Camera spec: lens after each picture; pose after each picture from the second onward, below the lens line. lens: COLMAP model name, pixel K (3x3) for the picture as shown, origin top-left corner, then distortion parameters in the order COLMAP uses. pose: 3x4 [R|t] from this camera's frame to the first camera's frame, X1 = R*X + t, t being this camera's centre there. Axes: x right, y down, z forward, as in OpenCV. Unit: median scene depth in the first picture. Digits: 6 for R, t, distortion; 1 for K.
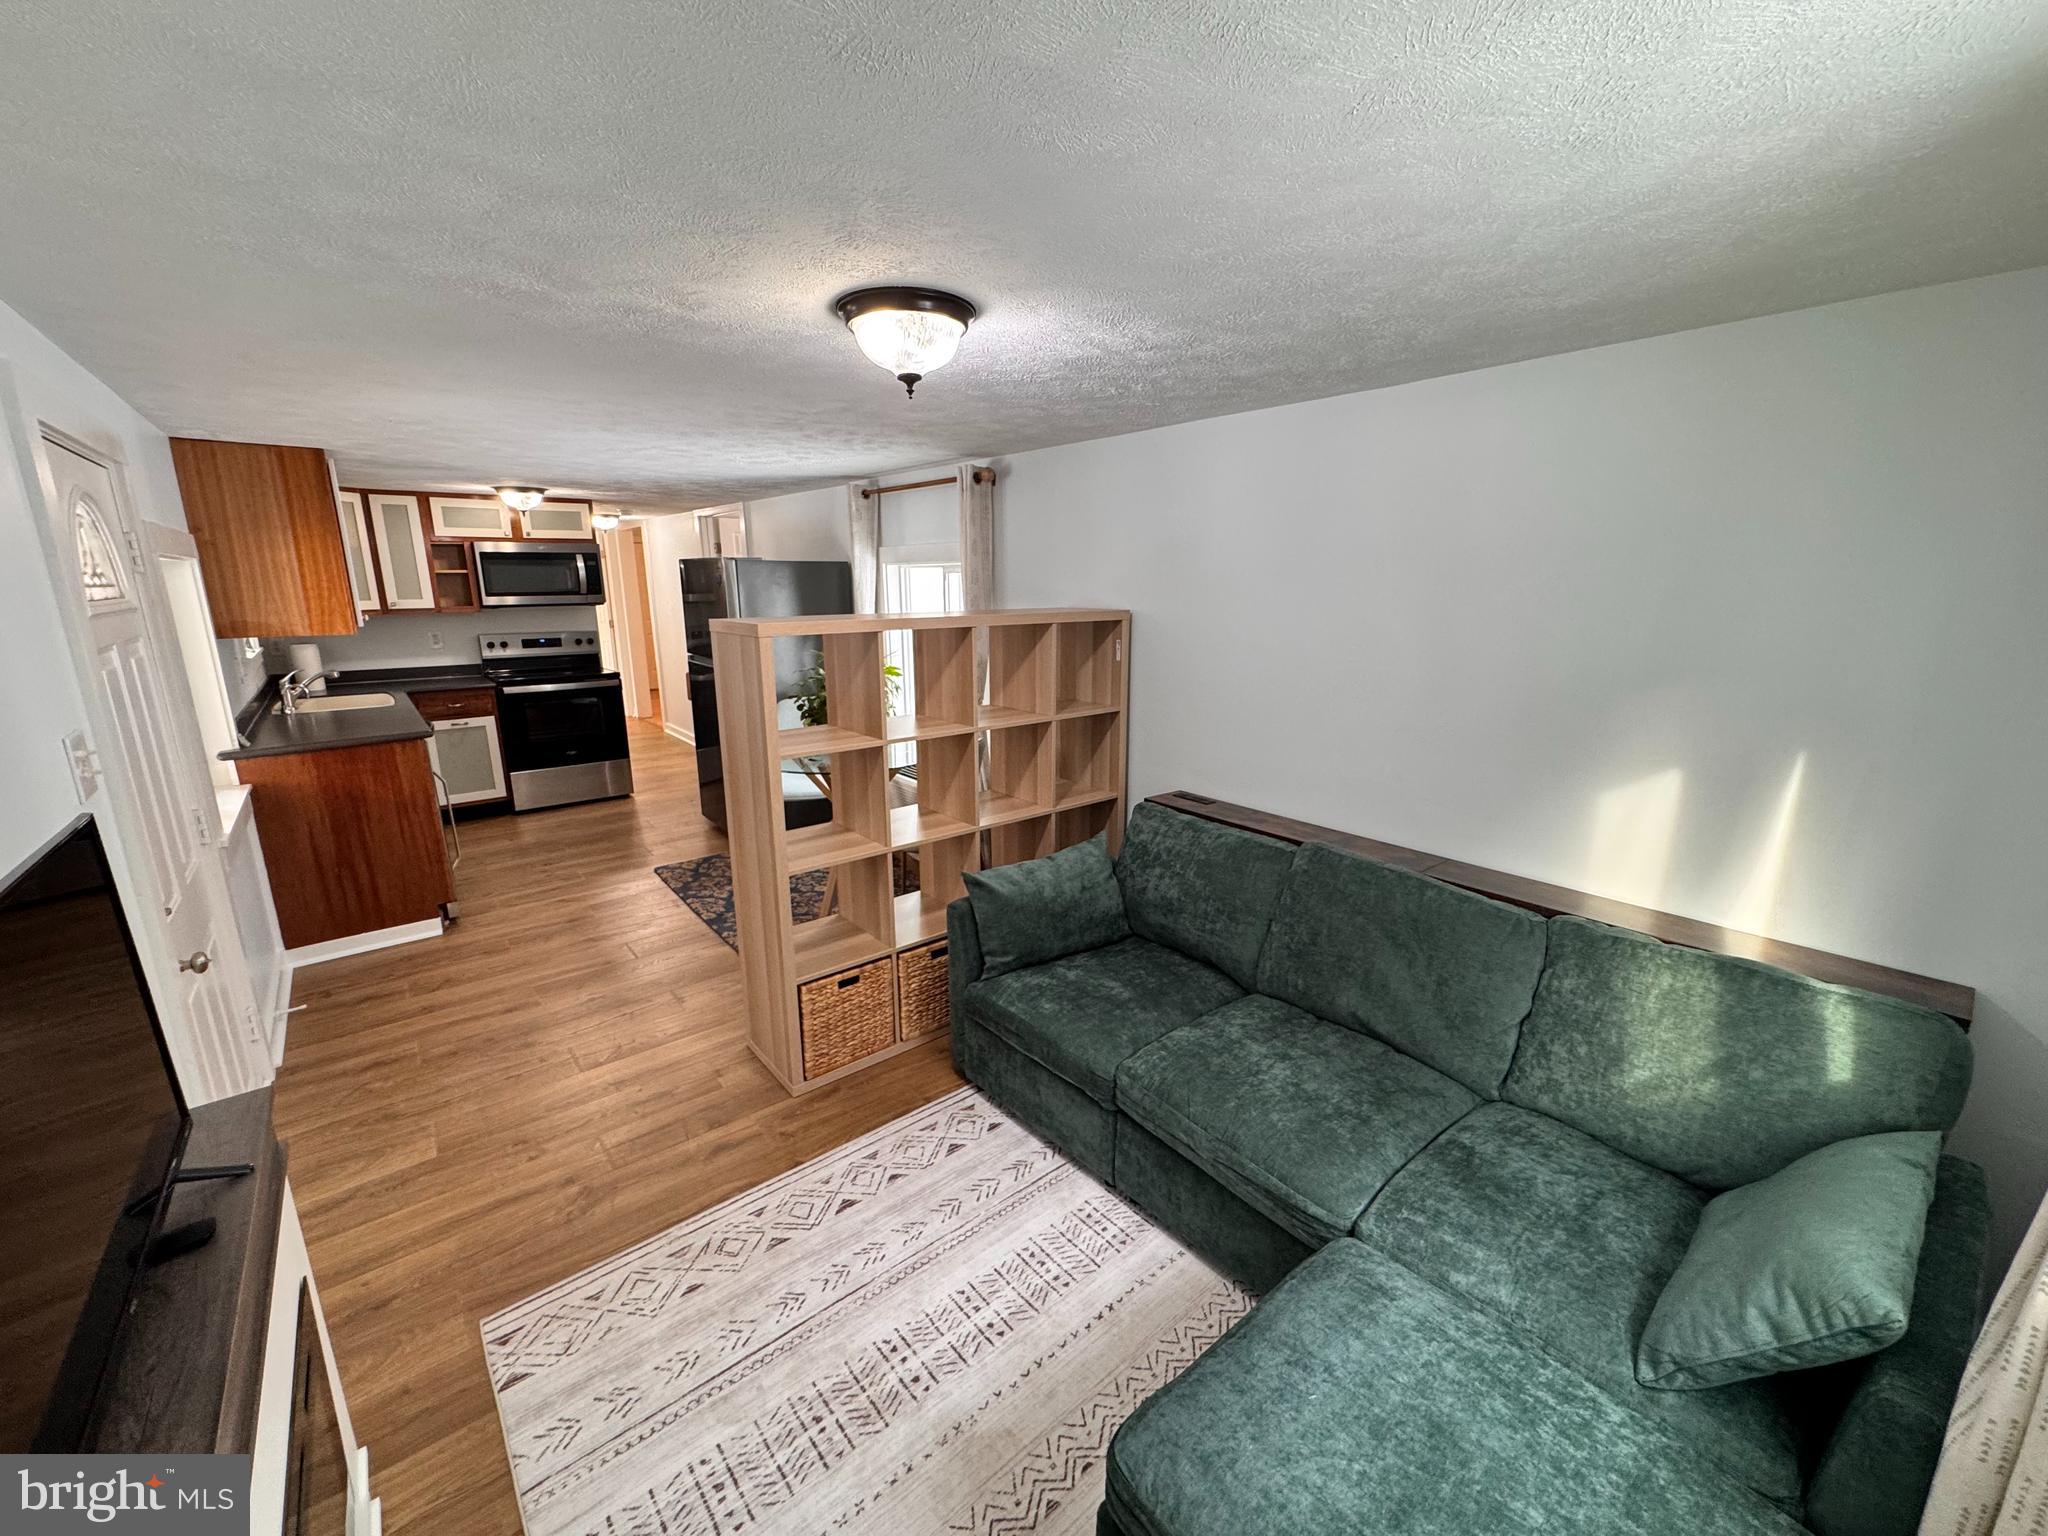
lens RADIAL K [[813.3, 0, 1020.1], [0, 813.3, 764.2], [0, 0, 1]] dist [-0.004477, 0.000570]
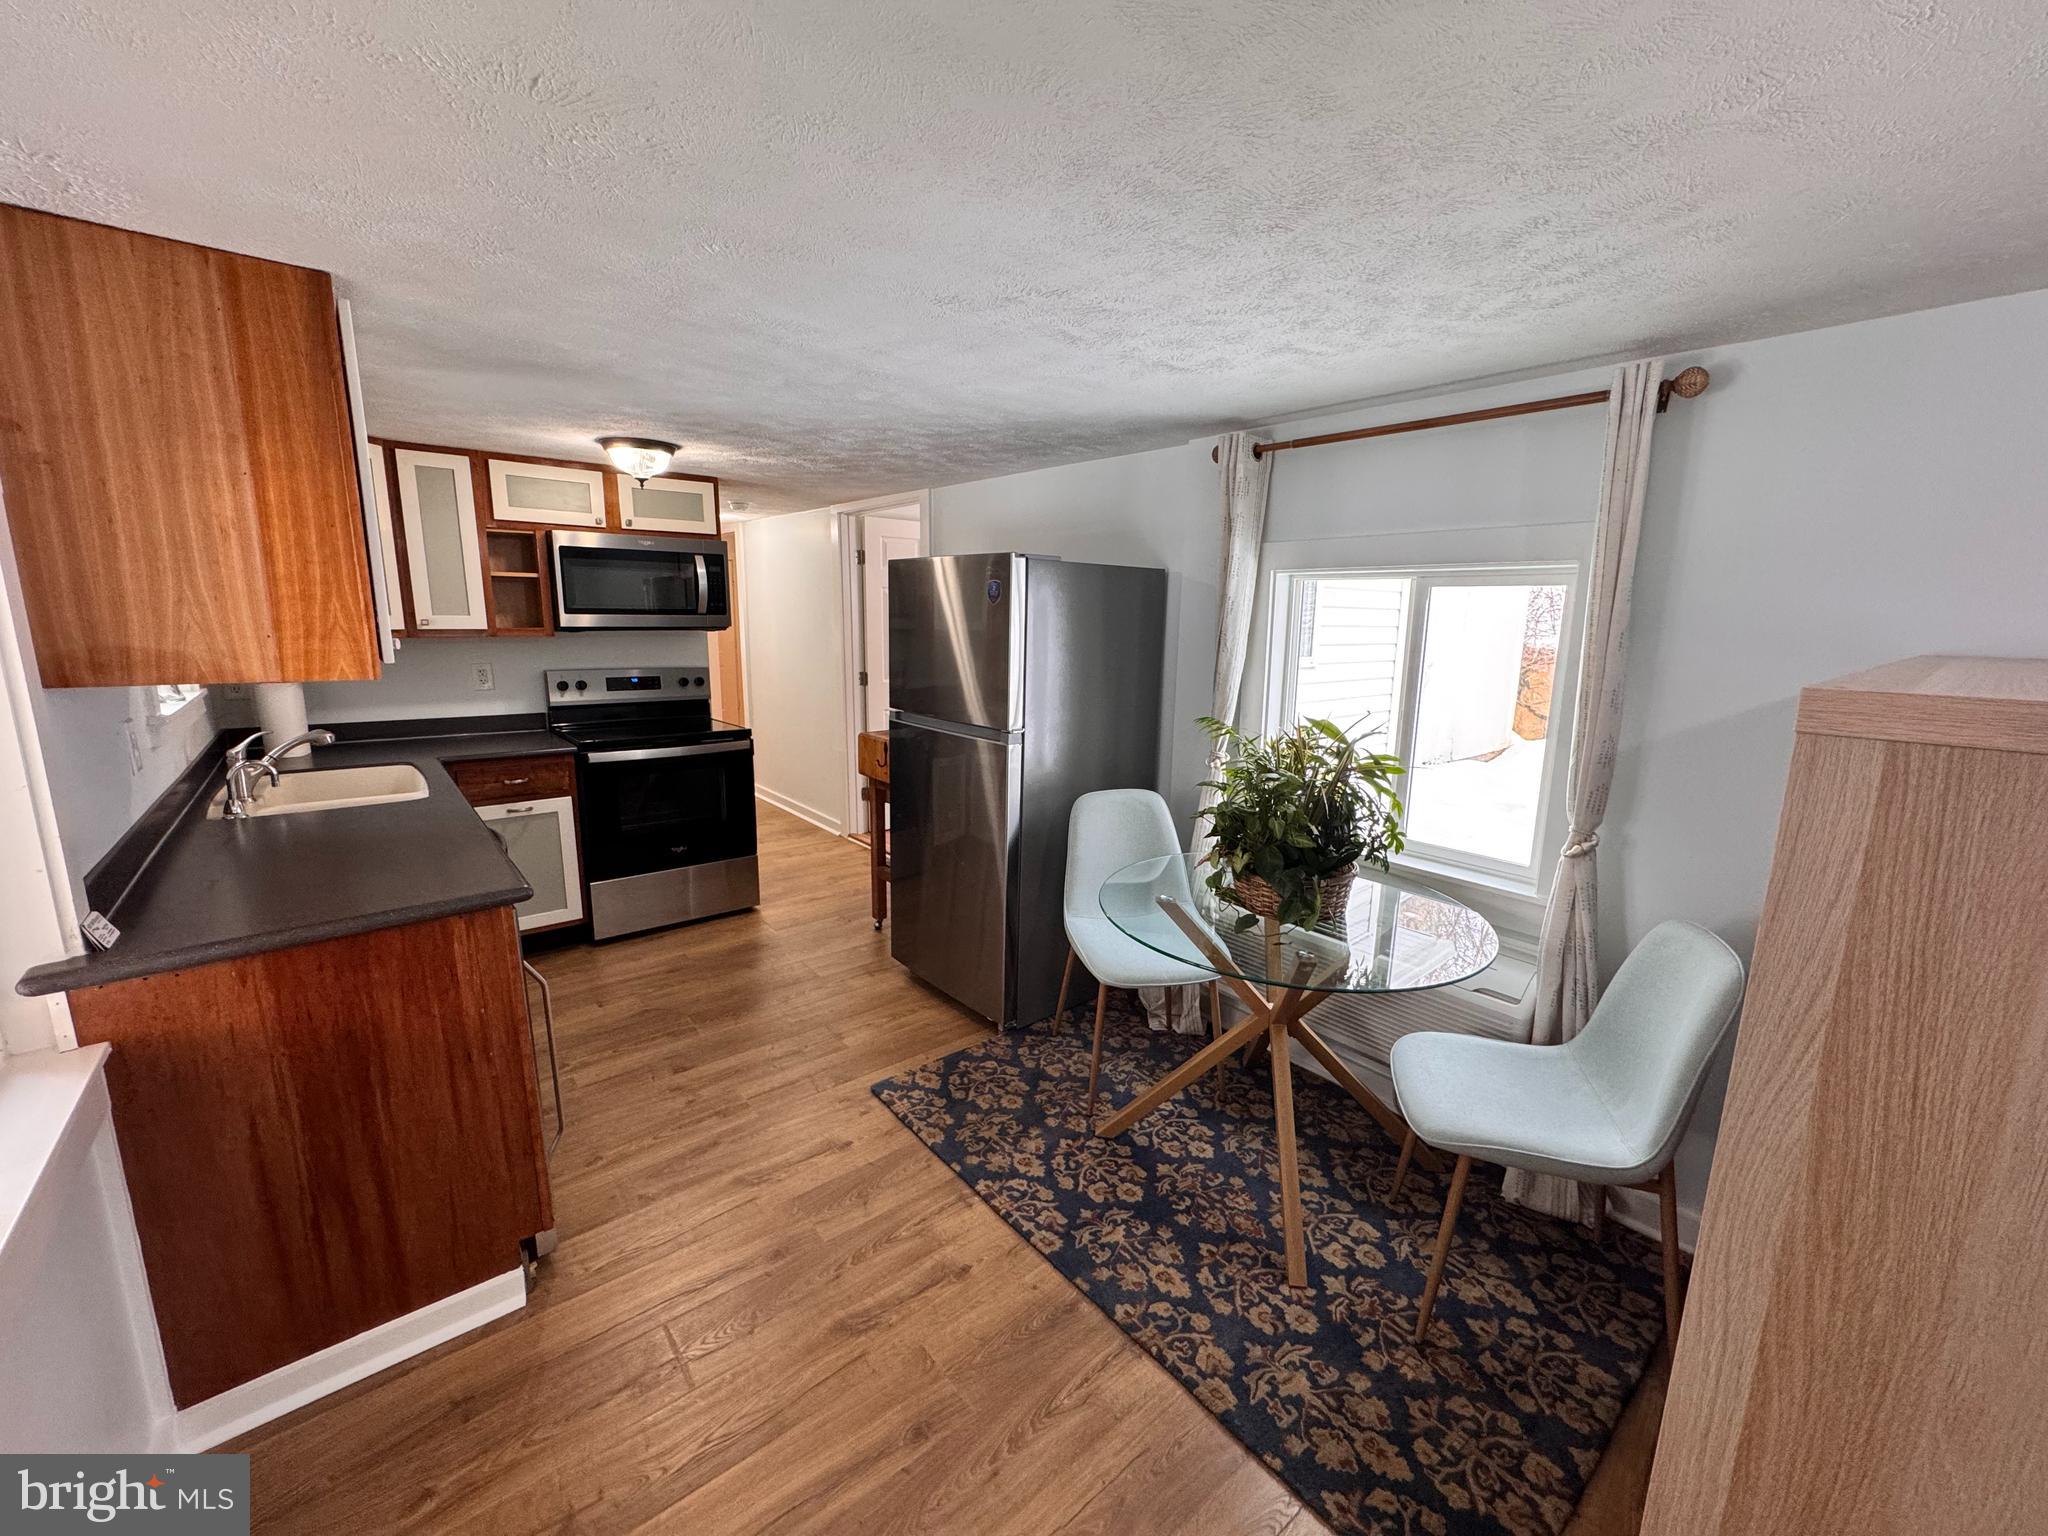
lens RADIAL K [[813.3, 0, 1021.0], [0, 813.3, 764.6], [0, 0, 1]] dist [-0.004477, 0.000570]
pose [[0.999767, 0.018795, 0.010572, -0.490683], [-0.018340, 0.998967, -0.041573, -0.106789], [-0.011343, 0.041369, 0.999080, 0.575402]]
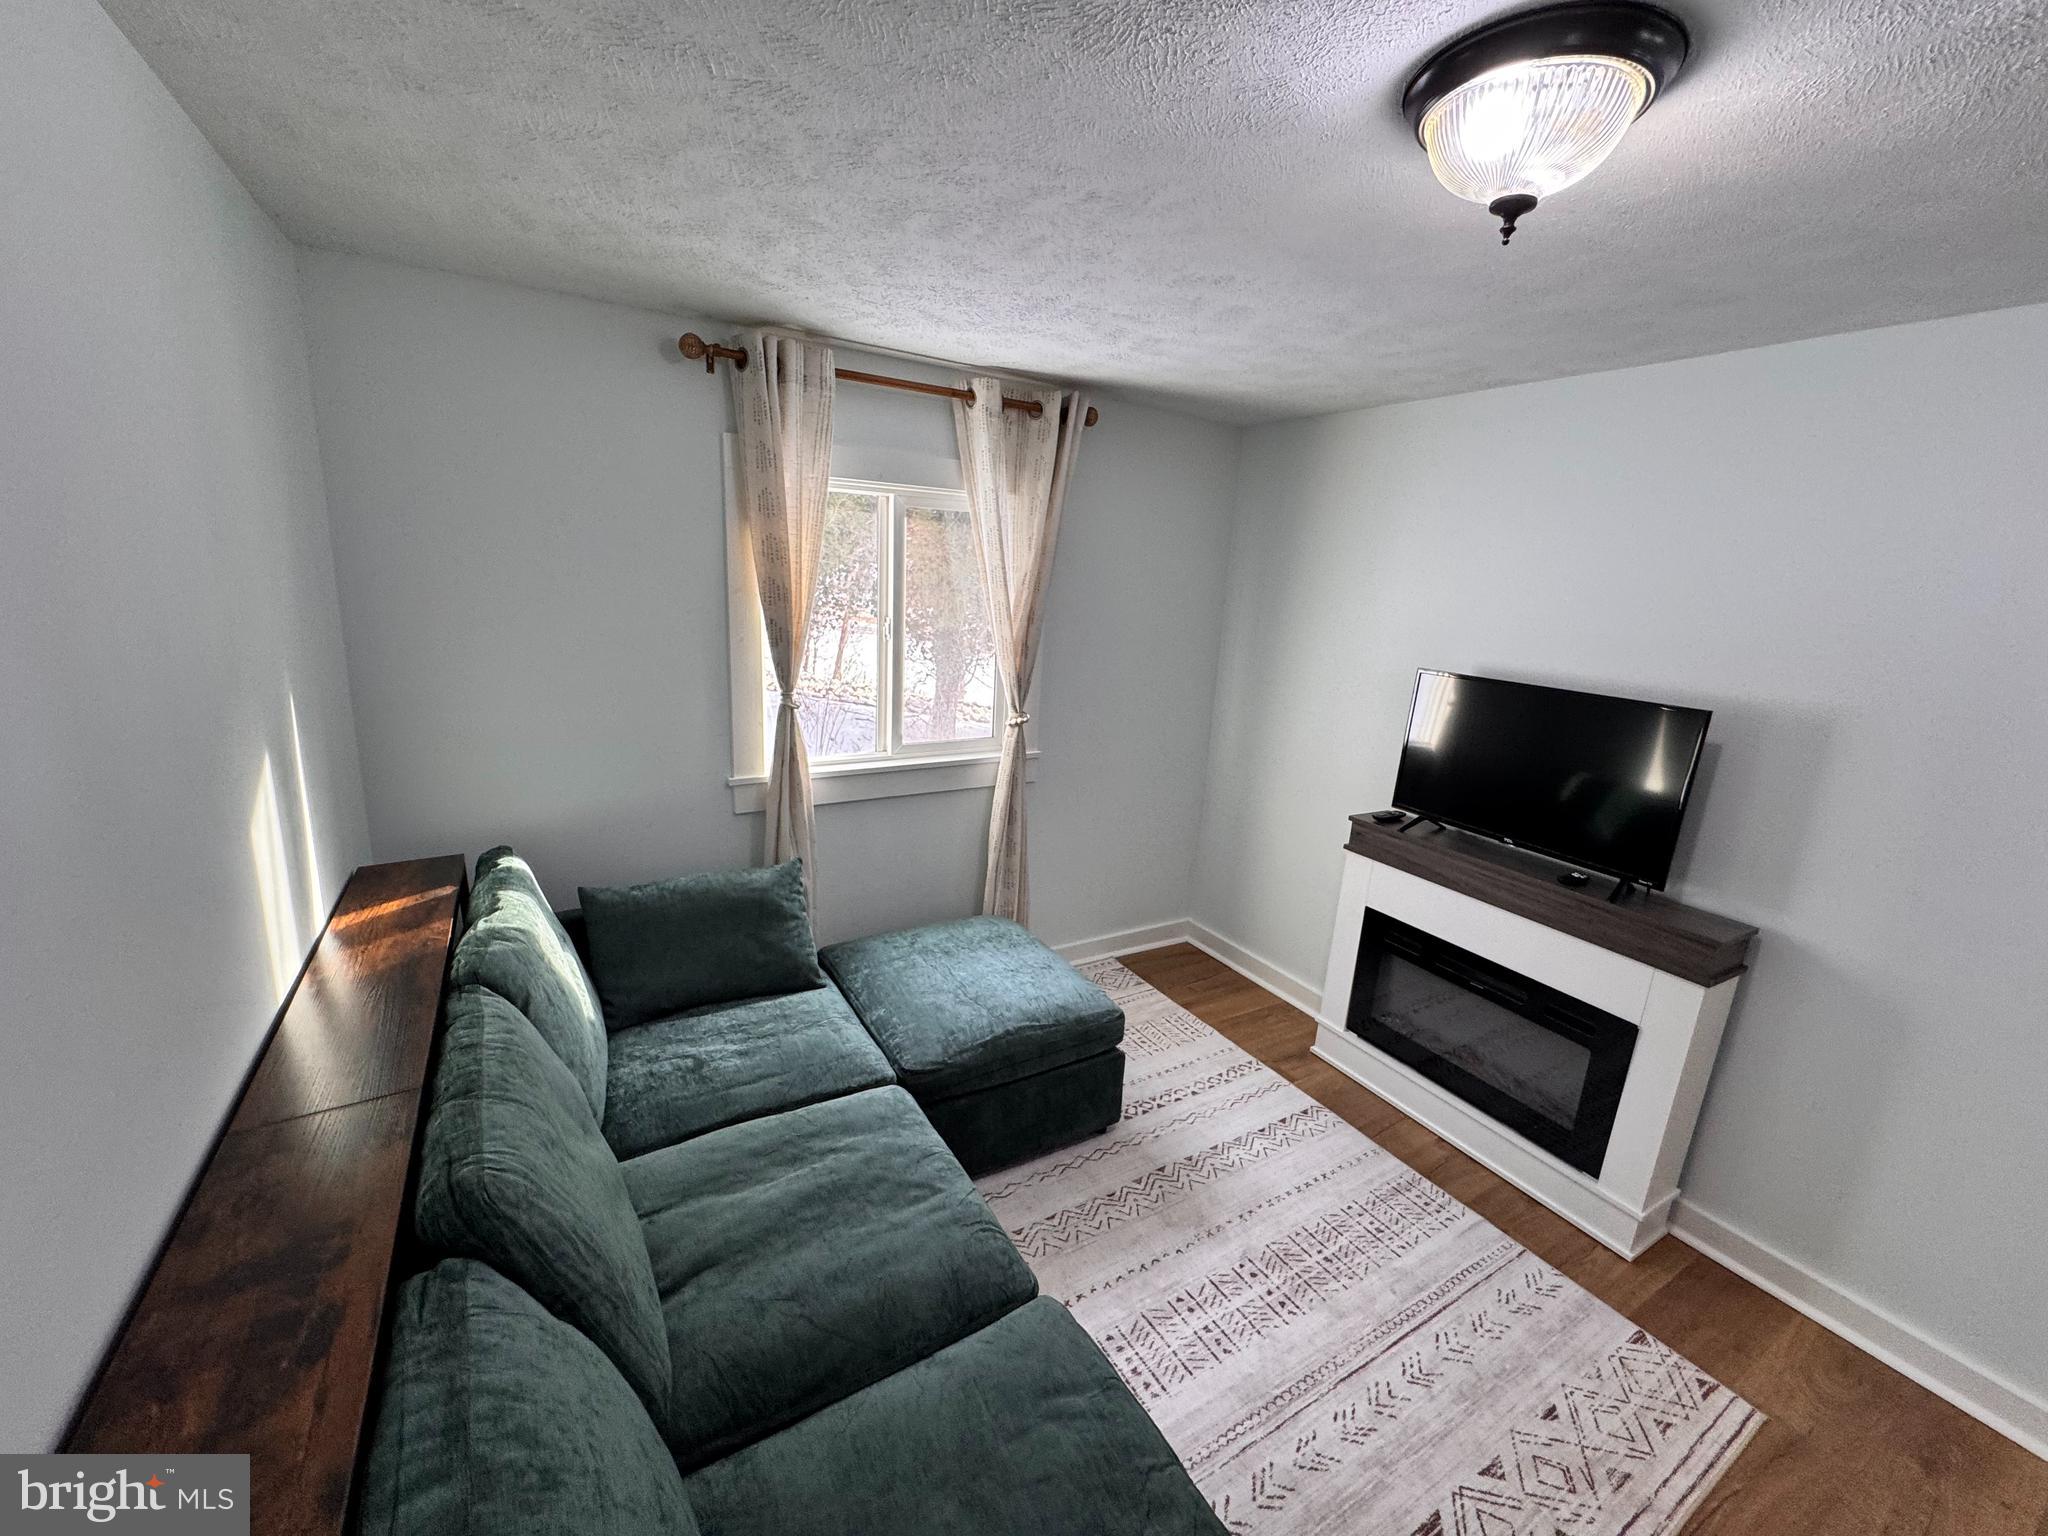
lens RADIAL K [[813.3, 0, 1019.0], [0, 813.3, 768.1], [0, 0, 1]] dist [-0.004477, 0.000570]
pose [[-0.986468, -0.090445, 0.136751, 0.051875], [-0.020438, 0.895409, 0.444776, -0.186290], [-0.162676, 0.435962, -0.885140, 0.882930]]
